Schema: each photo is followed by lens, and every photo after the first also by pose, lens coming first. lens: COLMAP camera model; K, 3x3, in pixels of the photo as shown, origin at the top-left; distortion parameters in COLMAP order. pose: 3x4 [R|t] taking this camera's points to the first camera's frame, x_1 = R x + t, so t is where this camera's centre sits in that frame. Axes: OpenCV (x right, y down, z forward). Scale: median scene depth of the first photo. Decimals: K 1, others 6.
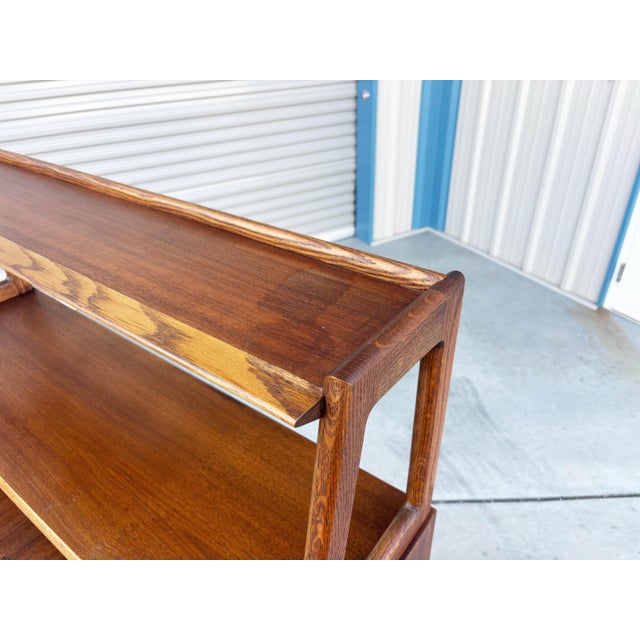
lens RADIAL K [[507.3, 0, 320.0], [0, 507.3, 320.0], [0, 0, 1]] dist [0.006244, 0.002946]
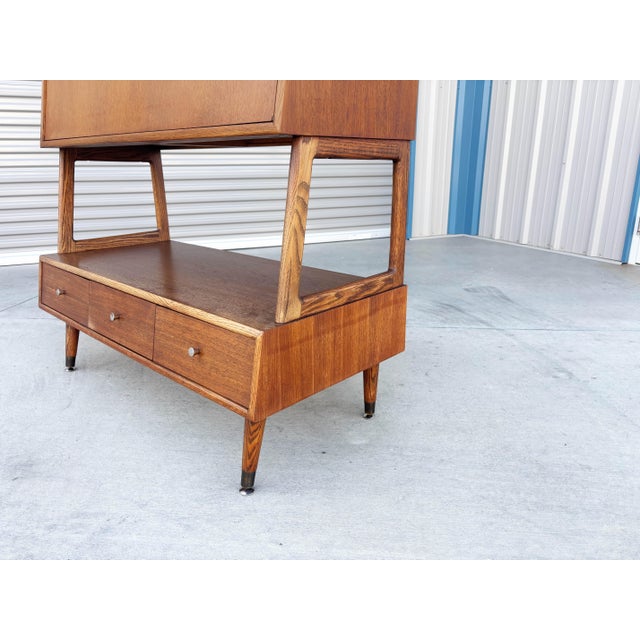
lens RADIAL K [[496.1, 0, 320.0], [0, 496.1, 320.0], [0, 0, 1]] dist [0.011541, -0.002085]
pose [[0.993651, 0.051391, -0.100087, 0.032628], [-0.075016, 0.965606, -0.248955, 0.424613], [0.083850, 0.254882, 0.963330, -0.023501]]
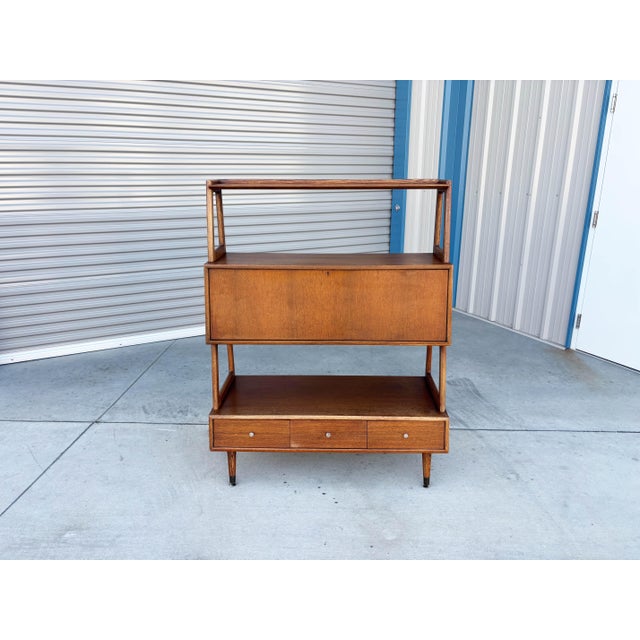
lens RADIAL K [[495.1, 0, 324.1], [0, 495.1, 320.3], [0, 0, 1]] dist [0.014484, -0.005809]
pose [[0.997931, 0.042260, -0.048452, -0.045960], [-0.053473, 0.963972, -0.260575, 0.307109], [0.035695, 0.262627, 0.964237, -0.359084]]
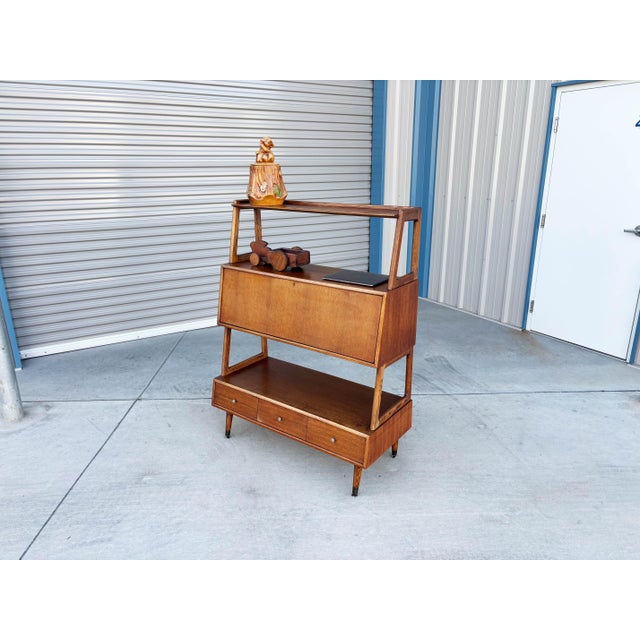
lens RADIAL K [[496.1, 0, 320.0], [0, 496.1, 320.0], [0, 0, 1]] dist [0.011541, -0.002085]
pose [[0.999796, 0.017206, 0.010611, -0.126612], [-0.013969, 0.967477, -0.252571, 0.381680], [-0.014612, 0.252372, 0.967520, -0.575321]]
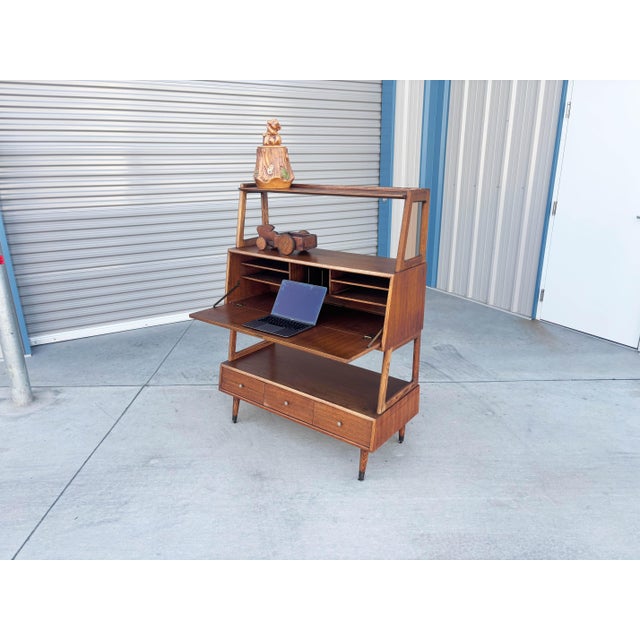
lens RADIAL K [[496.1, 0, 320.0], [0, 496.1, 320.0], [0, 0, 1]] dist [0.011541, -0.002085]
pose [[0.999775, 0.020215, -0.006384, -0.123035], [-0.021157, 0.970379, -0.240660, 0.398290], [0.001330, 0.240741, 0.970589, -0.565428]]
